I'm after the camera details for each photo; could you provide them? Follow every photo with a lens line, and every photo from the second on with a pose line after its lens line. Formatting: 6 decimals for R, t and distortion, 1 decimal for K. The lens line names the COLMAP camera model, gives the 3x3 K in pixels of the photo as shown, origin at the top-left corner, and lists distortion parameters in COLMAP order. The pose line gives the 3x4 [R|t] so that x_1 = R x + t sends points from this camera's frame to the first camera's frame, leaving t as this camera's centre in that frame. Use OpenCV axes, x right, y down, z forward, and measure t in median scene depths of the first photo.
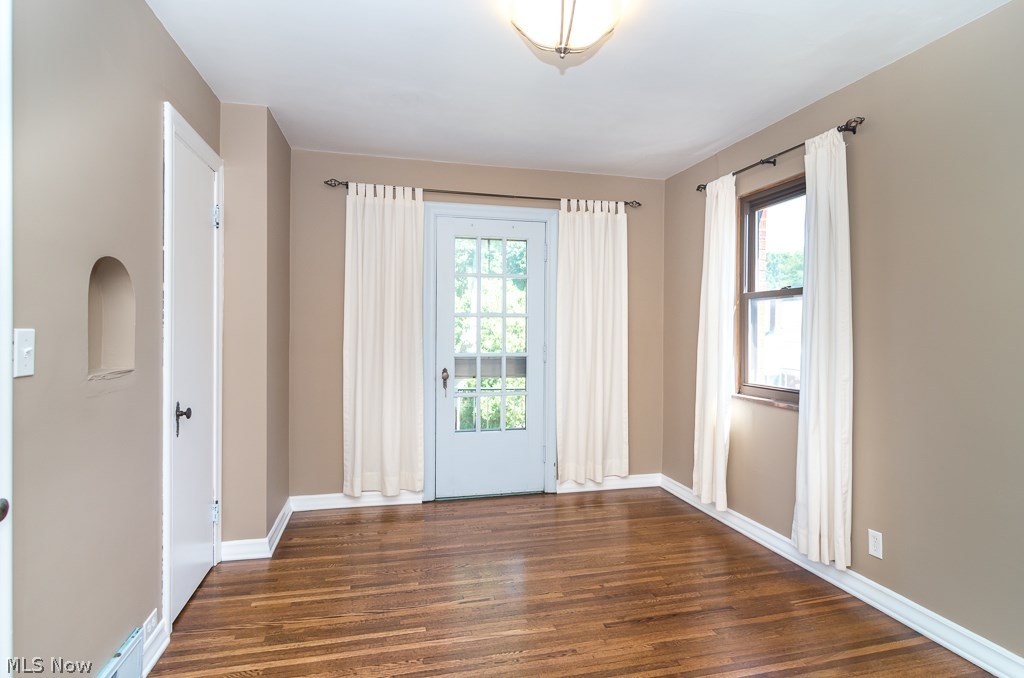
lens RADIAL K [[563.9, 0, 518.5], [0, 563.9, 334.0], [0, 0, 1]] dist [-0.002156, -0.000994]
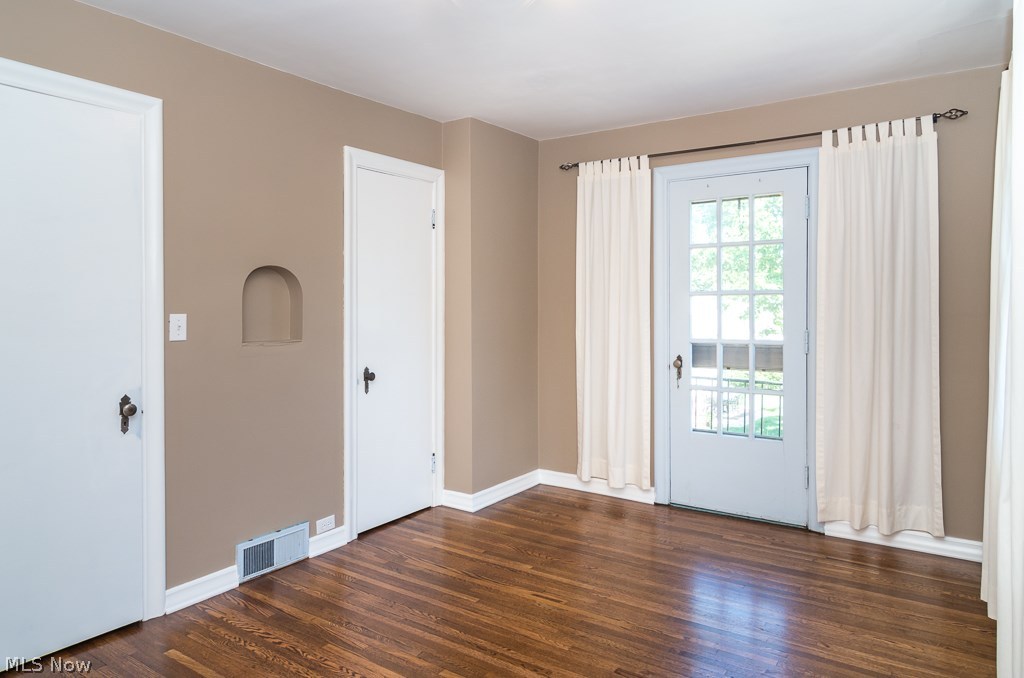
lens RADIAL K [[649.4, 0, 512.9], [0, 649.4, 305.8], [0, 0, 1]] dist [-0.001609, -0.001717]
pose [[0.660901, -0.007025, -0.750440, 0.467513], [-0.000411, 0.999953, -0.009723, -0.005595], [0.750473, 0.006734, 0.660867, 0.151216]]
